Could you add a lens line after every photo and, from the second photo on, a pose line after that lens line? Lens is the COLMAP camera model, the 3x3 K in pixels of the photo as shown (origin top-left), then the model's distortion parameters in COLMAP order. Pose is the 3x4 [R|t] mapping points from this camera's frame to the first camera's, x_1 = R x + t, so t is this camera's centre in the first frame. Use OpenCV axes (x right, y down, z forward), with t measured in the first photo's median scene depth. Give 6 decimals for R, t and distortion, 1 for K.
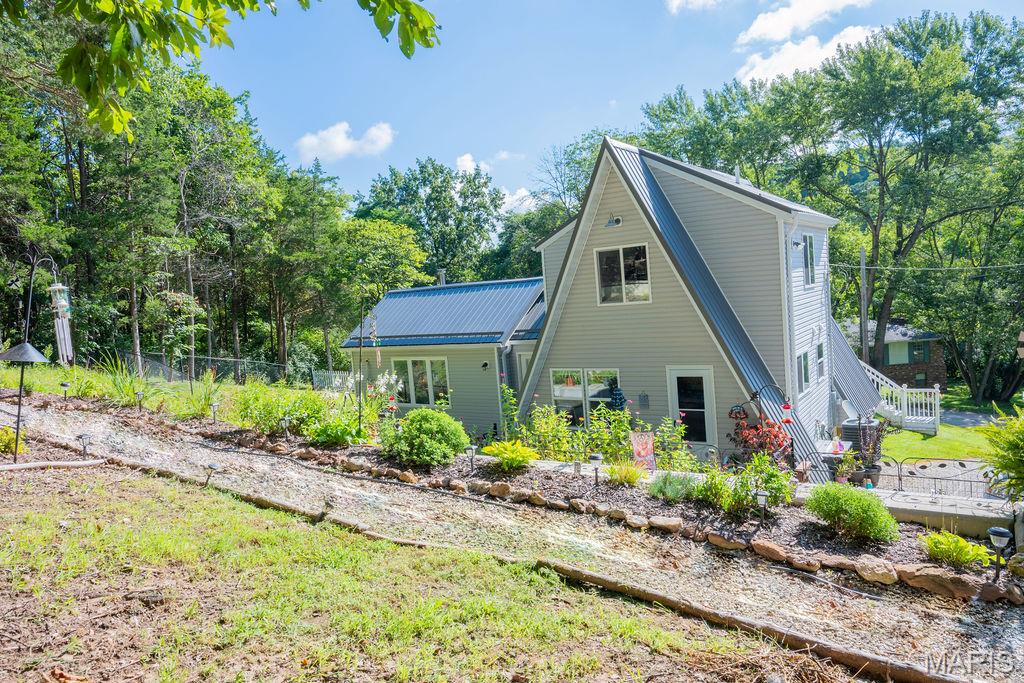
lens RADIAL K [[679.6, 0, 512.0], [0, 679.6, 341.5], [0, 0, 1]] dist [-0.002624, 0.001363]
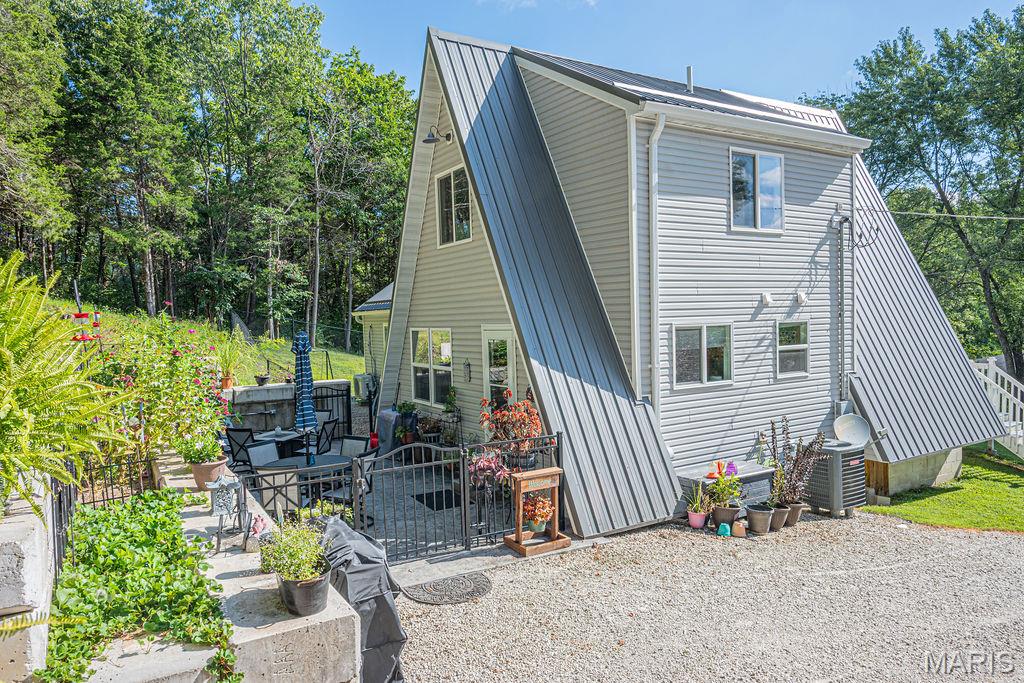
lens RADIAL K [[679.6, 0, 512.0], [0, 679.6, 341.5], [0, 0, 1]] dist [-0.005514, -0.001838]
pose [[0.908620, 0.069999, -0.411715, 0.398905], [-0.074529, 0.997206, 0.005064, 0.033638], [0.410919, 0.026083, 0.911299, 0.233386]]
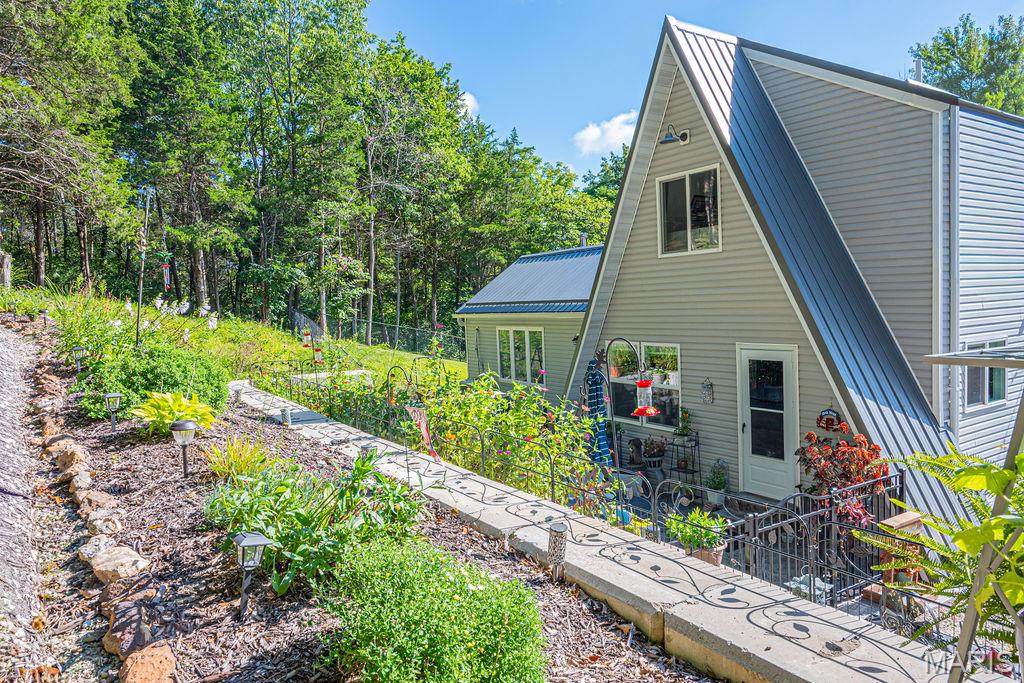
lens RADIAL K [[680.3, 0, 512.0], [0, 680.3, 341.5], [0, 0, 1]] dist [-0.008327, -0.000331]
pose [[0.921910, 0.067349, -0.381506, 0.196800], [-0.063359, 0.997725, 0.023025, 0.023195], [0.382189, 0.002945, 0.924079, 0.194639]]
